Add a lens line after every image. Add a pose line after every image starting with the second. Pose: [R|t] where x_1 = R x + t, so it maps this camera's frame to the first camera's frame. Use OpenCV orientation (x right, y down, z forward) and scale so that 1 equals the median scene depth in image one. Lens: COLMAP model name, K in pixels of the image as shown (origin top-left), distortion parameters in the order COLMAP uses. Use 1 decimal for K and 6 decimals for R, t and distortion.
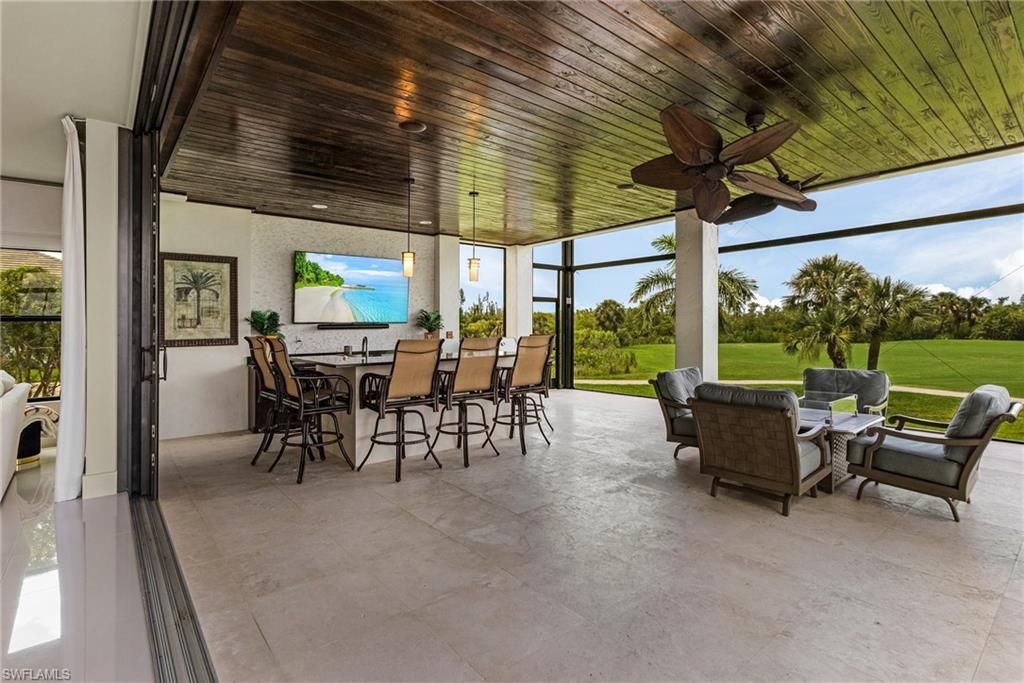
lens RADIAL K [[487.7, 0, 512.0], [0, 487.7, 341.5], [0, 0, 1]] dist [-0.002815, -0.000649]
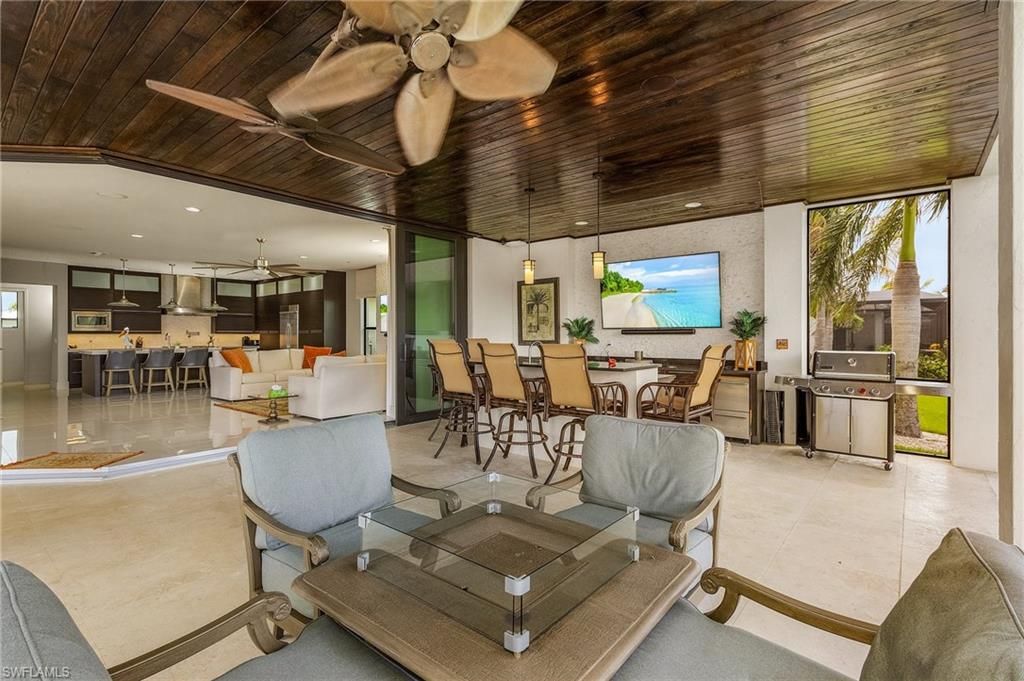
lens RADIAL K [[487.7, 0, 512.0], [0, 487.7, 340.5], [0, 0, 1]] dist [-0.002815, -0.000649]
pose [[0.182094, 0.023560, -0.982999, 0.600444], [-0.030843, 0.999358, 0.018238, -0.023630], [0.982797, 0.026998, 0.182703, 0.572252]]
